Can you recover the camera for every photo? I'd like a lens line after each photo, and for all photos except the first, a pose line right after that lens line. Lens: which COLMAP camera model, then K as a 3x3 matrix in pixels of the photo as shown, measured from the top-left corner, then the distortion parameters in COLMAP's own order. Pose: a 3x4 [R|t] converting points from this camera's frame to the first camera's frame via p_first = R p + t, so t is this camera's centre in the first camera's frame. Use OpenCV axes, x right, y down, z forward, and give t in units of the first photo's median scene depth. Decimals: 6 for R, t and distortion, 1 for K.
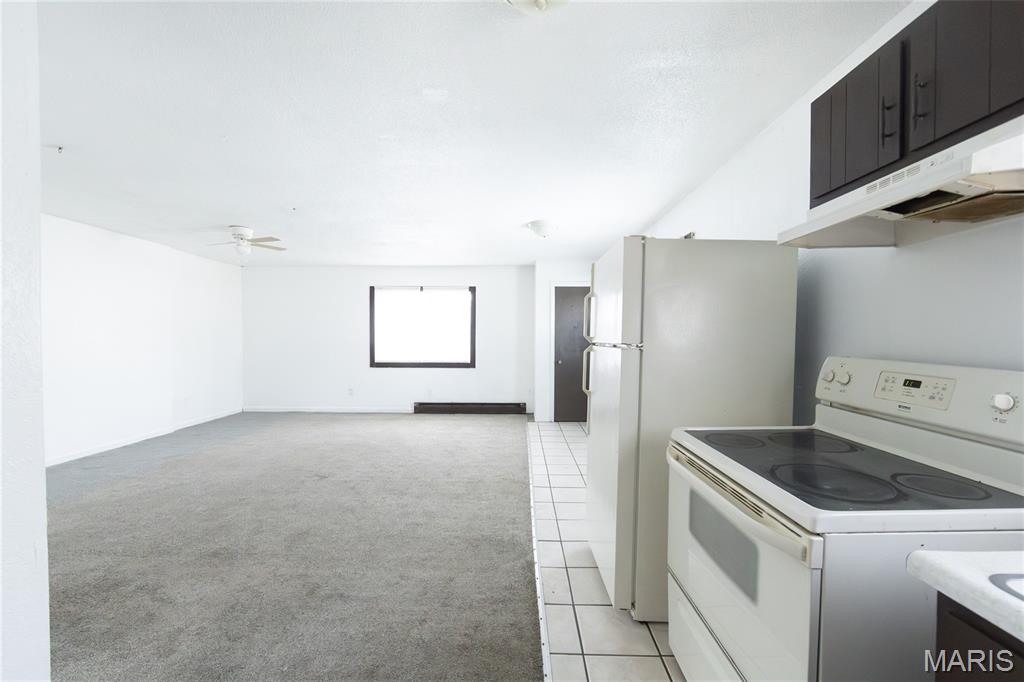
lens RADIAL K [[403.8, 0, 509.4], [0, 403.8, 339.3], [0, 0, 1]] dist [-0.001407, -0.000117]
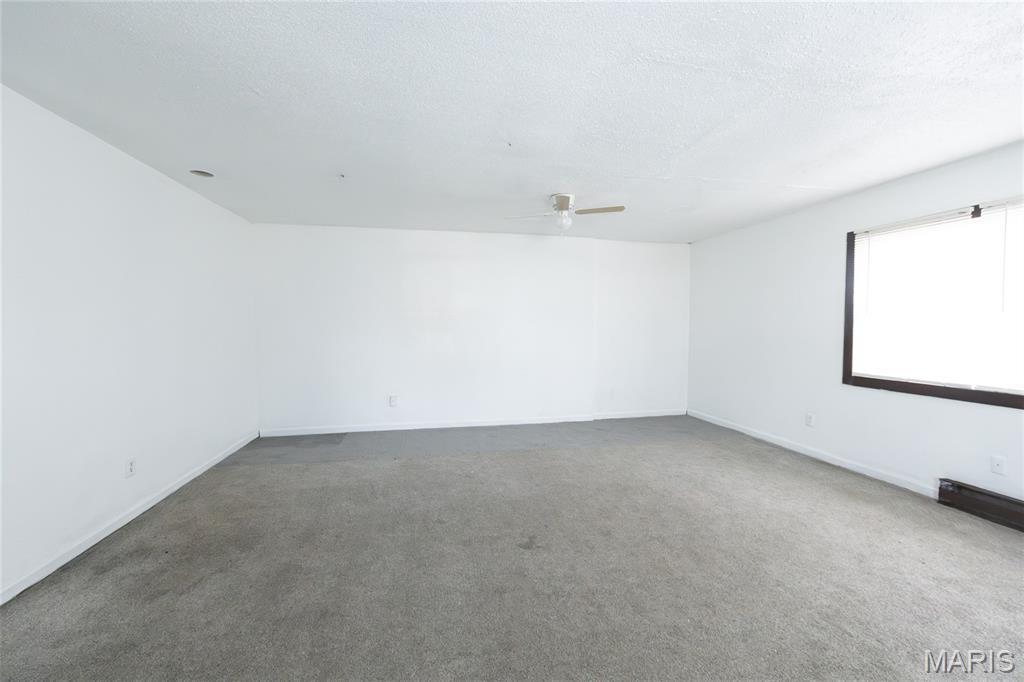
lens RADIAL K [[403.8, 0, 509.4], [0, 403.8, 339.3], [0, 0, 1]] dist [-0.001407, -0.000117]
pose [[0.217210, 0.033968, -0.975534, 0.132431], [-0.005810, 0.999422, 0.033506, -0.009124], [0.976108, -0.001610, 0.217281, 0.711011]]
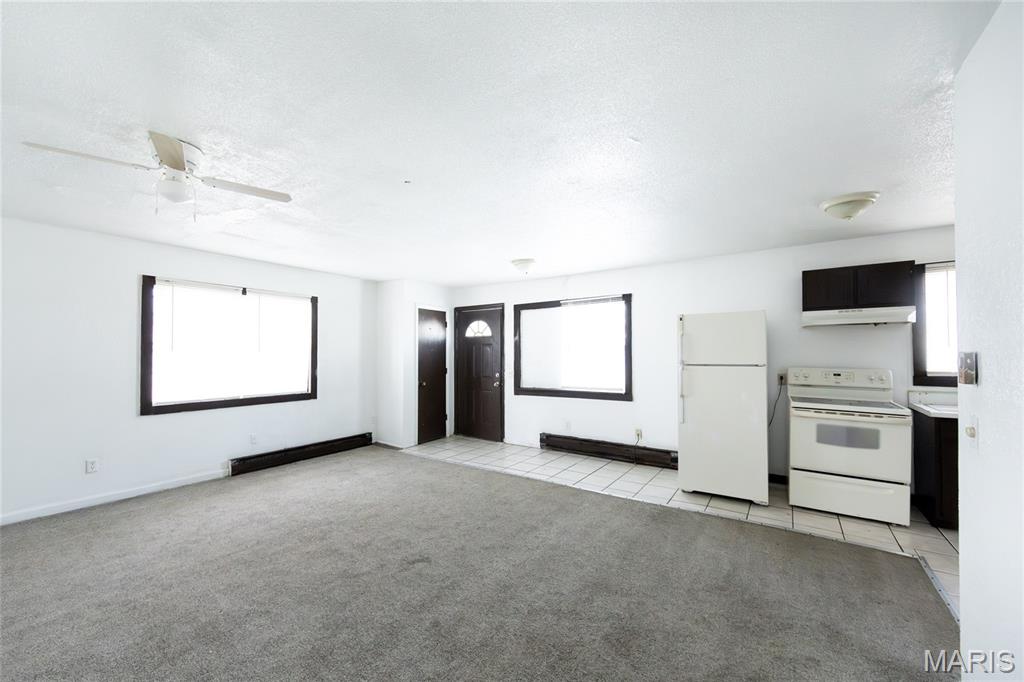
lens RADIAL K [[389.5, 0, 512.0], [0, 389.5, 341.0], [0, 0, 1]] dist [-0.001695, -0.000065]
pose [[0.550134, 0.024706, 0.834711, -0.824092], [0.009170, 0.999323, -0.035622, -0.019371], [-0.835026, 0.027251, 0.549535, 0.406673]]
